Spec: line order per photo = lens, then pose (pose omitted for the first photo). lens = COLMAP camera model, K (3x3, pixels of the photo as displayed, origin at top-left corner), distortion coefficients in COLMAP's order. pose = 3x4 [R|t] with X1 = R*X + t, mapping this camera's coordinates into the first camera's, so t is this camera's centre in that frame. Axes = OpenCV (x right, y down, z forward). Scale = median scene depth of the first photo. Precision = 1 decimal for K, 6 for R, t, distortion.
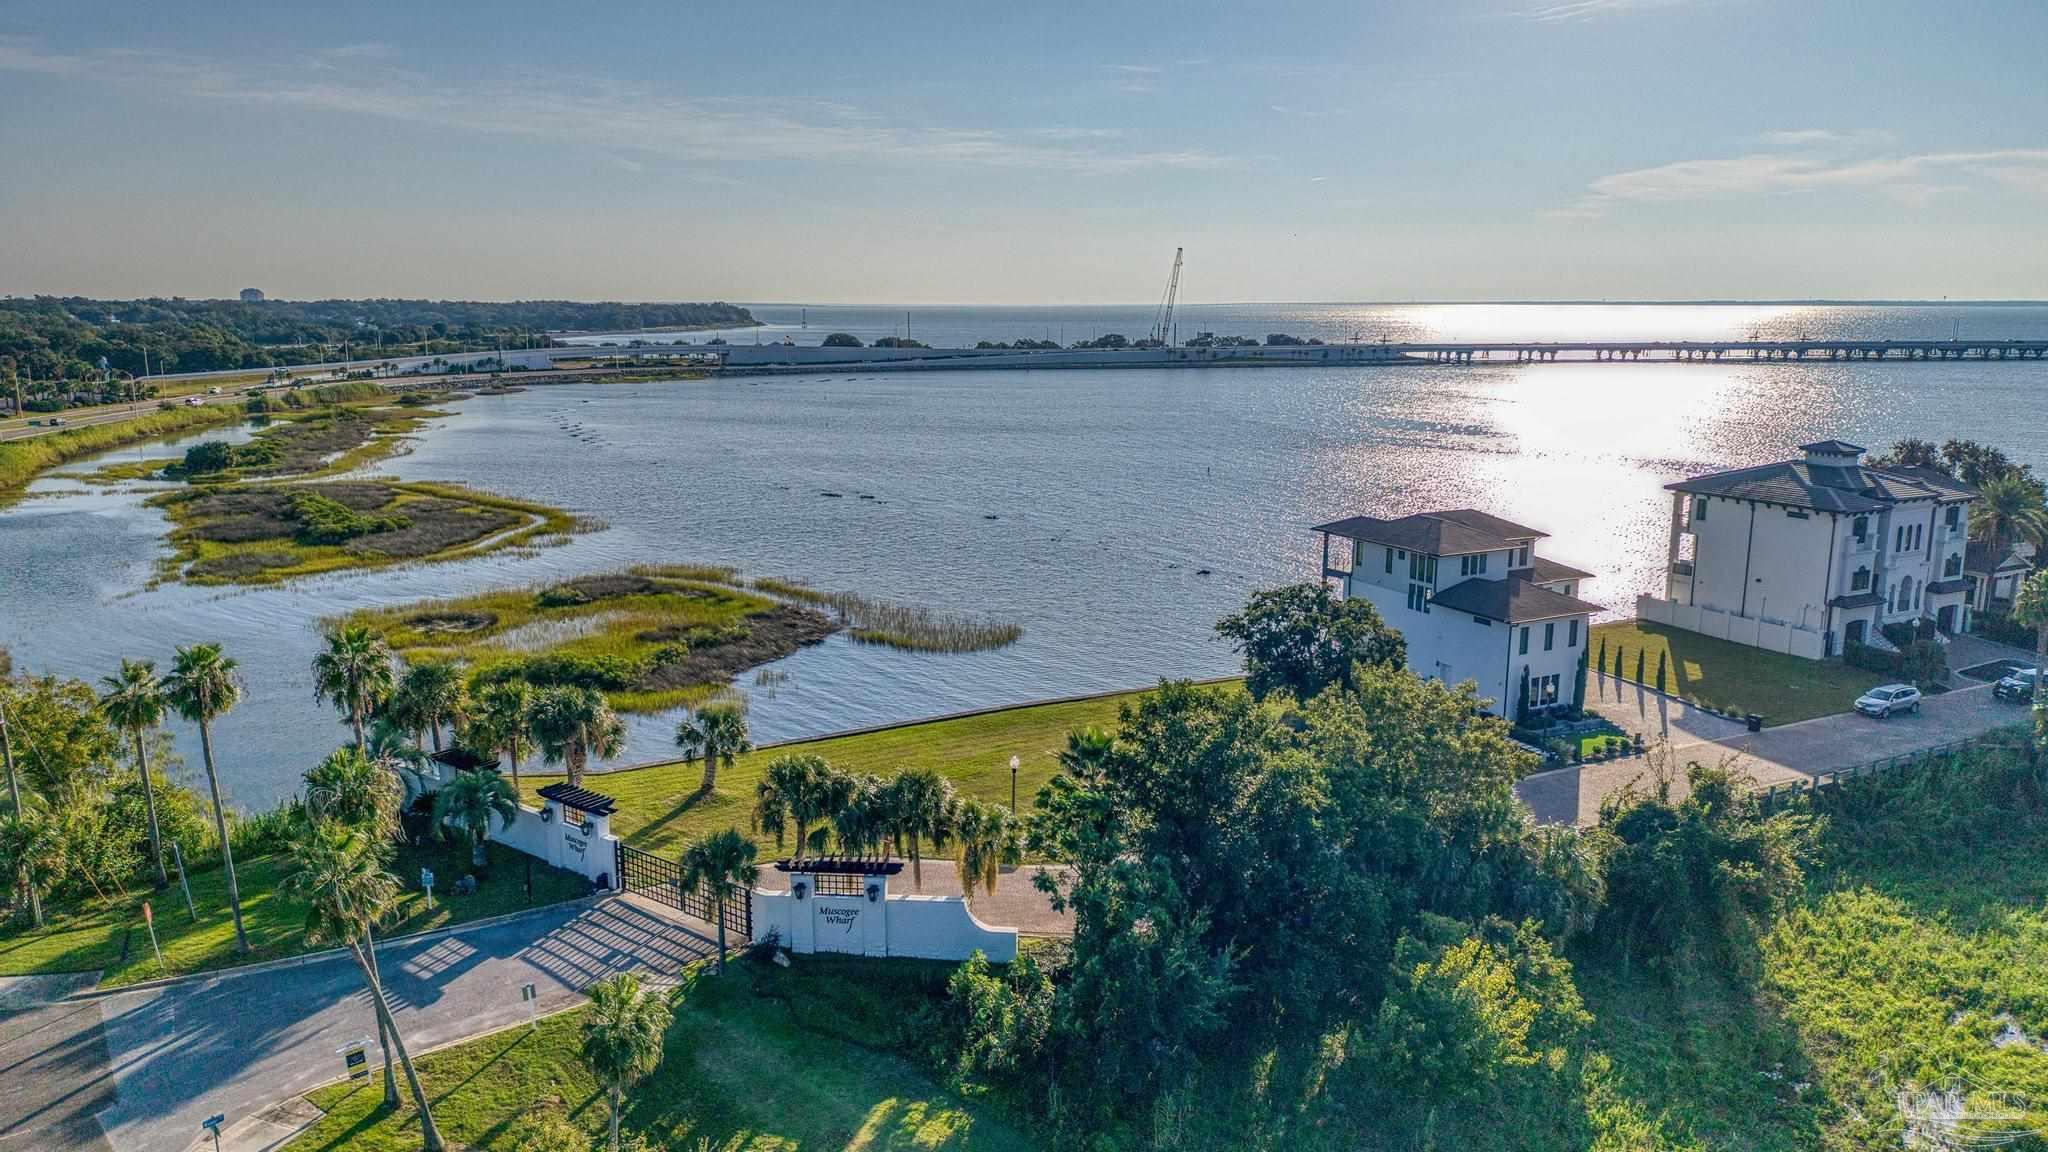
lens RADIAL K [[1373.2, 0, 1024.2], [0, 1373.2, 583.1], [0, 0, 1]] dist [0.034272, -0.036816]
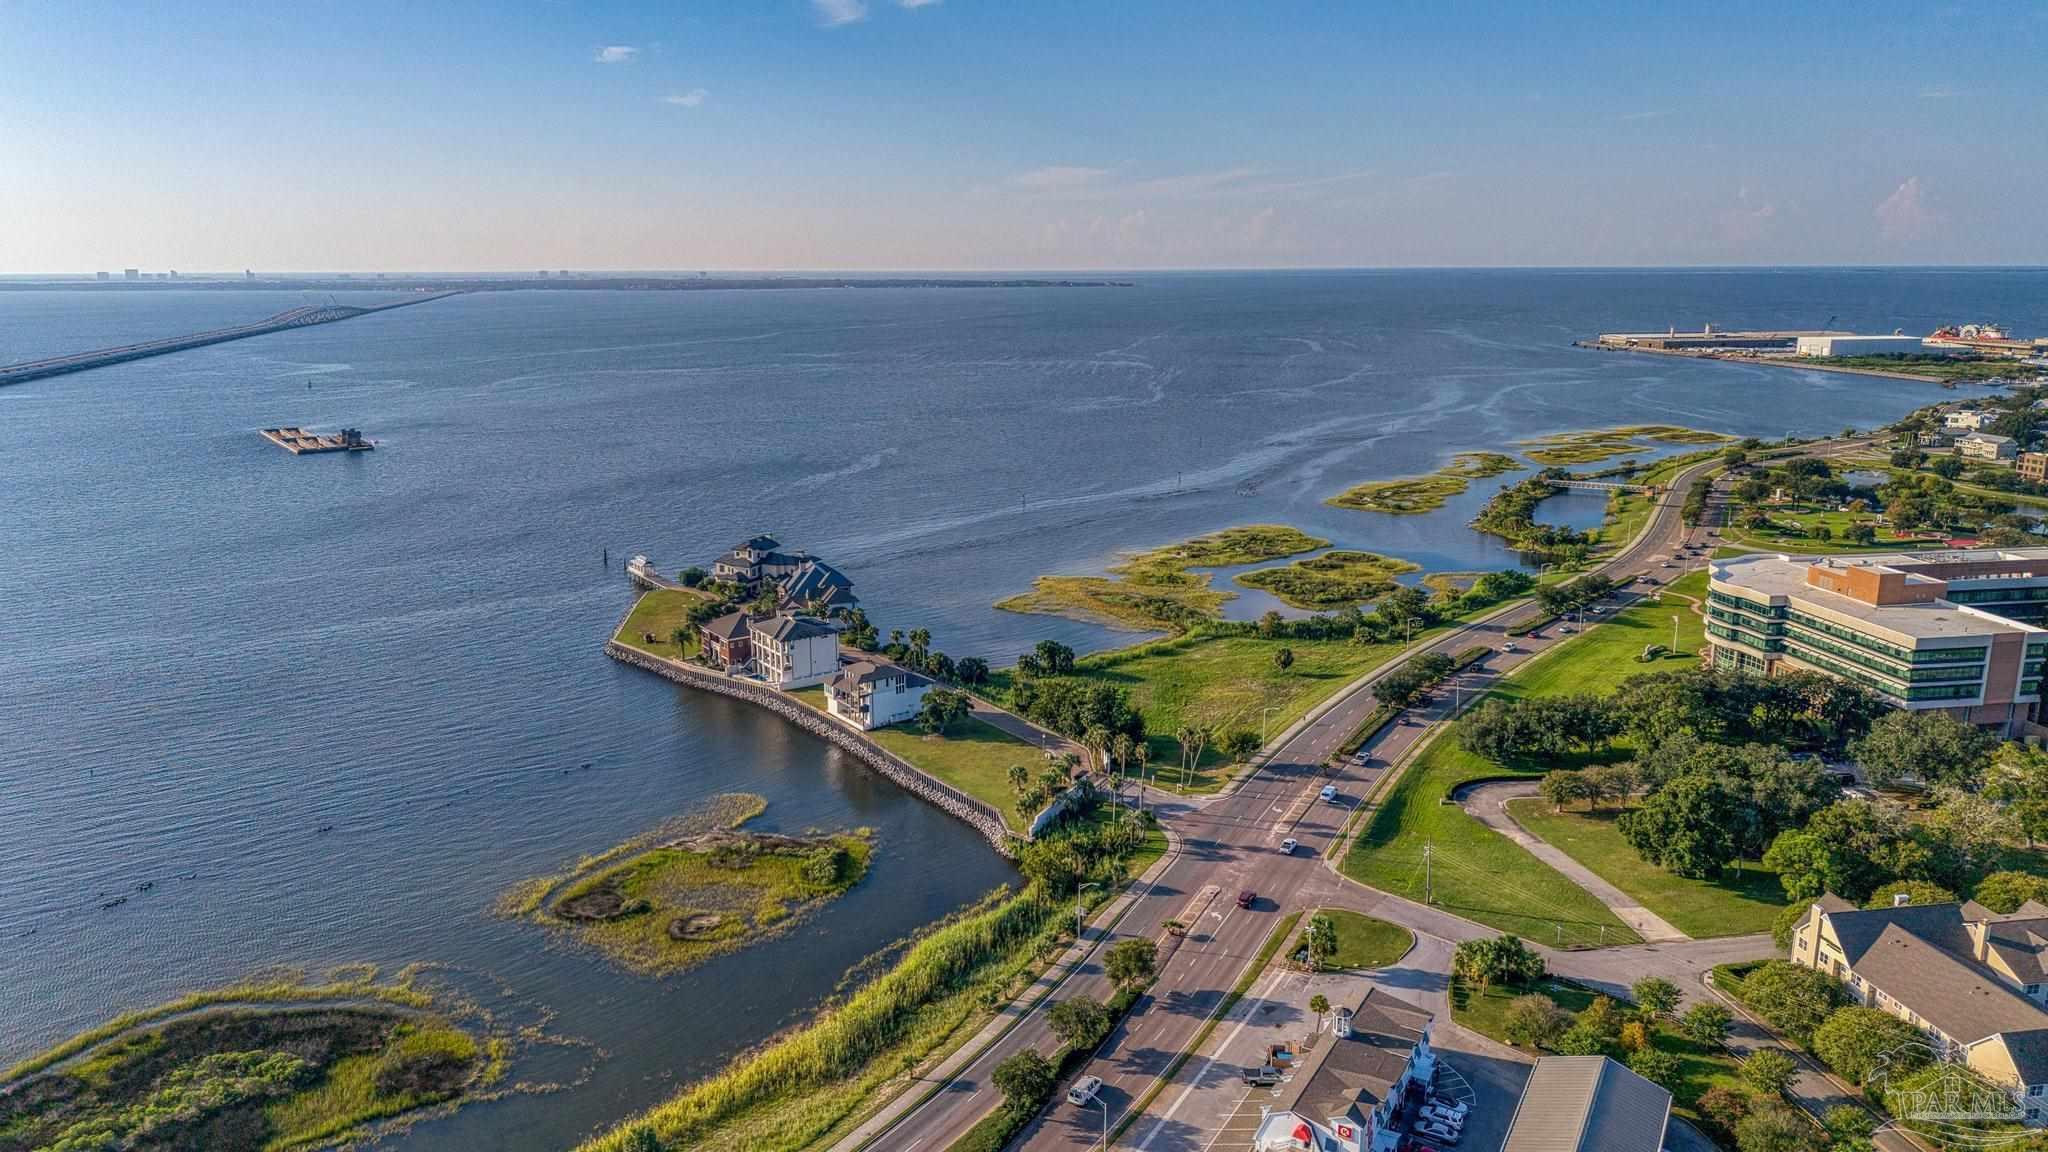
lens RADIAL K [[1373.2, 0, 1015.6], [0, 1373.2, 527.8], [0, 0, 1]] dist [0.034272, -0.036816]
pose [[-0.145569, -0.184716, 0.971951, -1.388571], [0.204239, 0.955644, 0.212206, -0.484411], [-0.968037, 0.229401, -0.101385, 0.496816]]
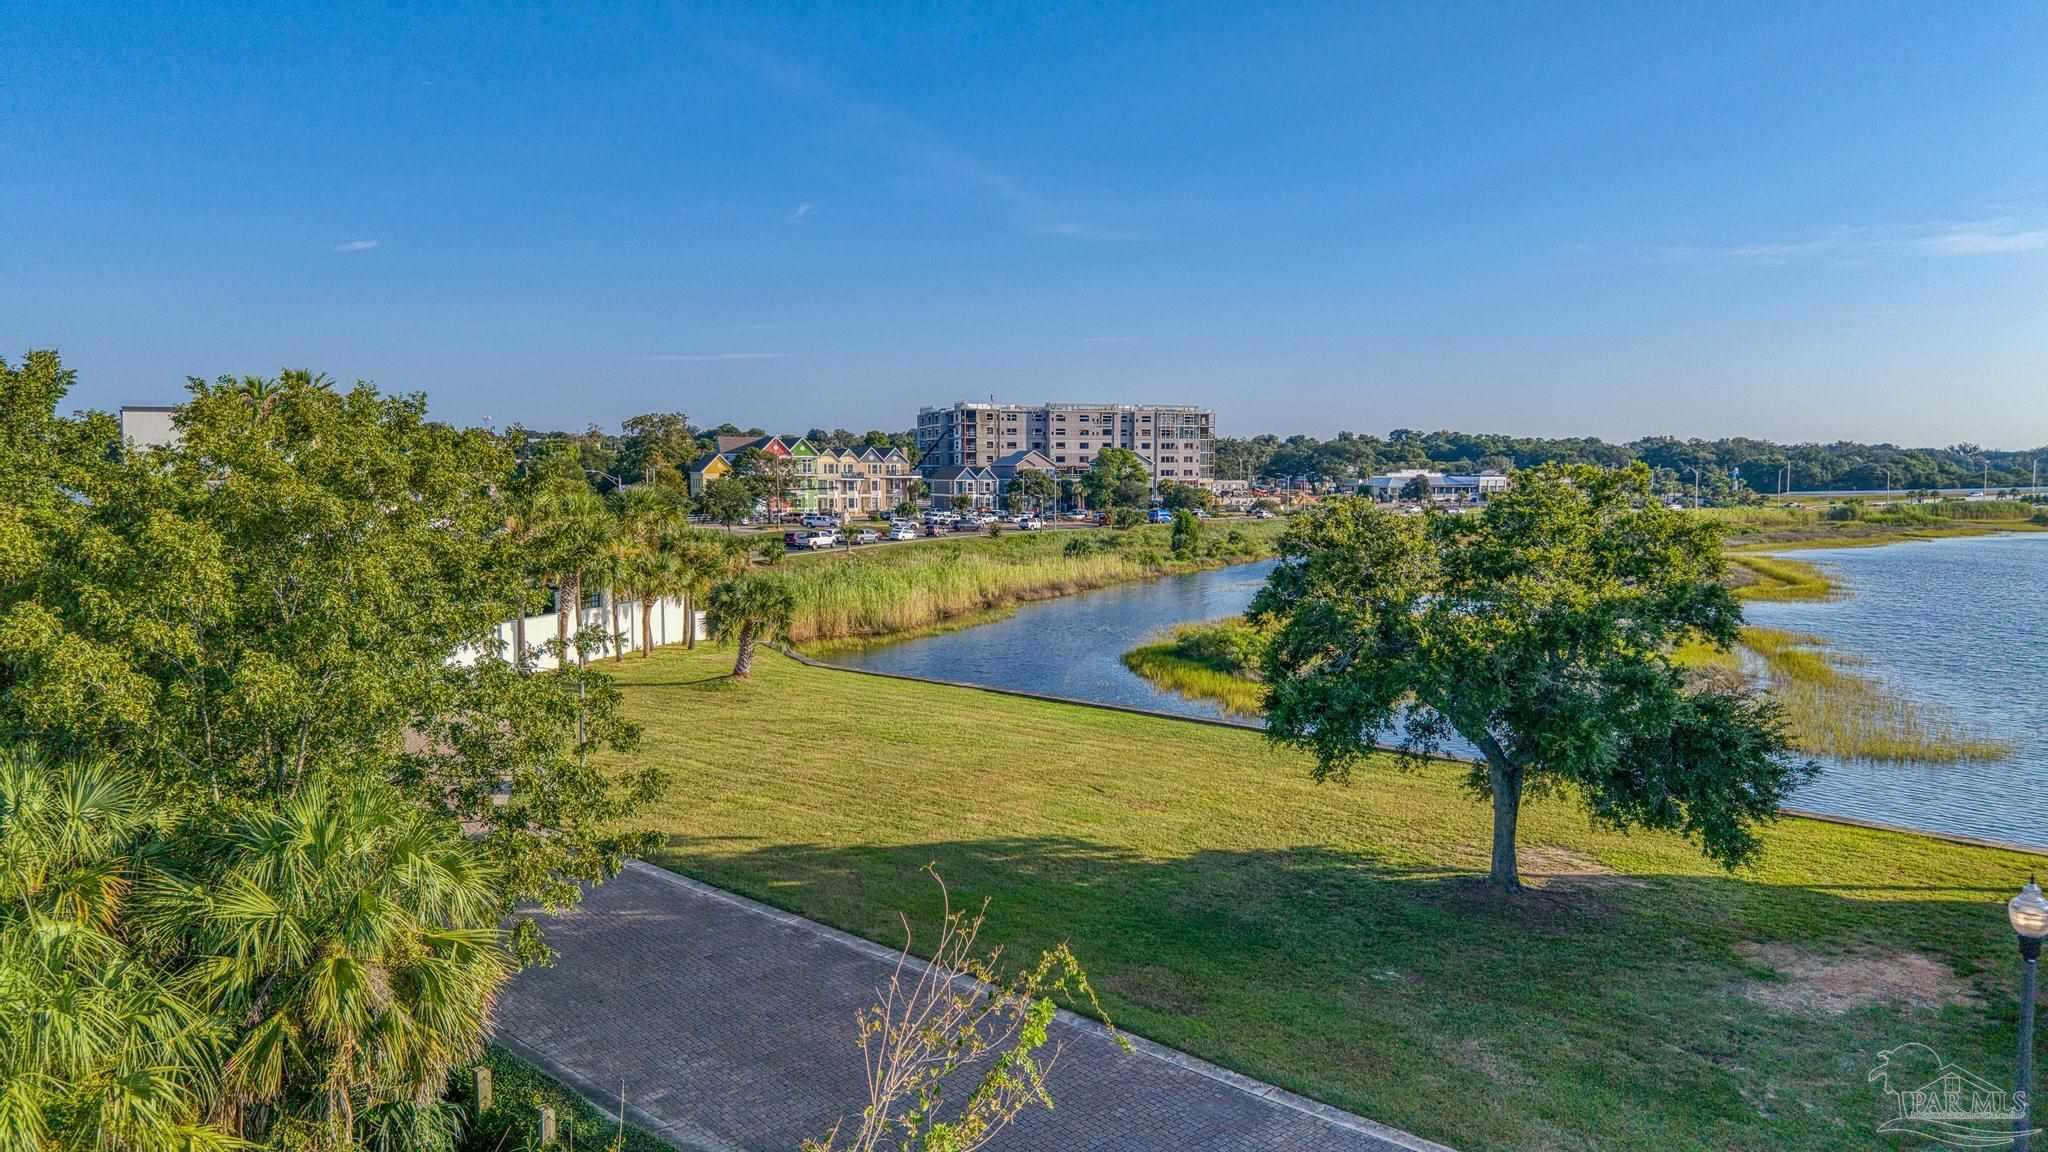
lens RADIAL K [[1373.2, 0, 1008.2], [0, 1373.2, 559.0], [0, 0, 1]] dist [0.034272, -0.036816]
pose [[0.347350, 0.059886, -0.935821, 0.231287], [-0.188947, 0.981960, -0.007293, 0.023950], [0.918503, 0.179353, 0.352400, 0.350742]]
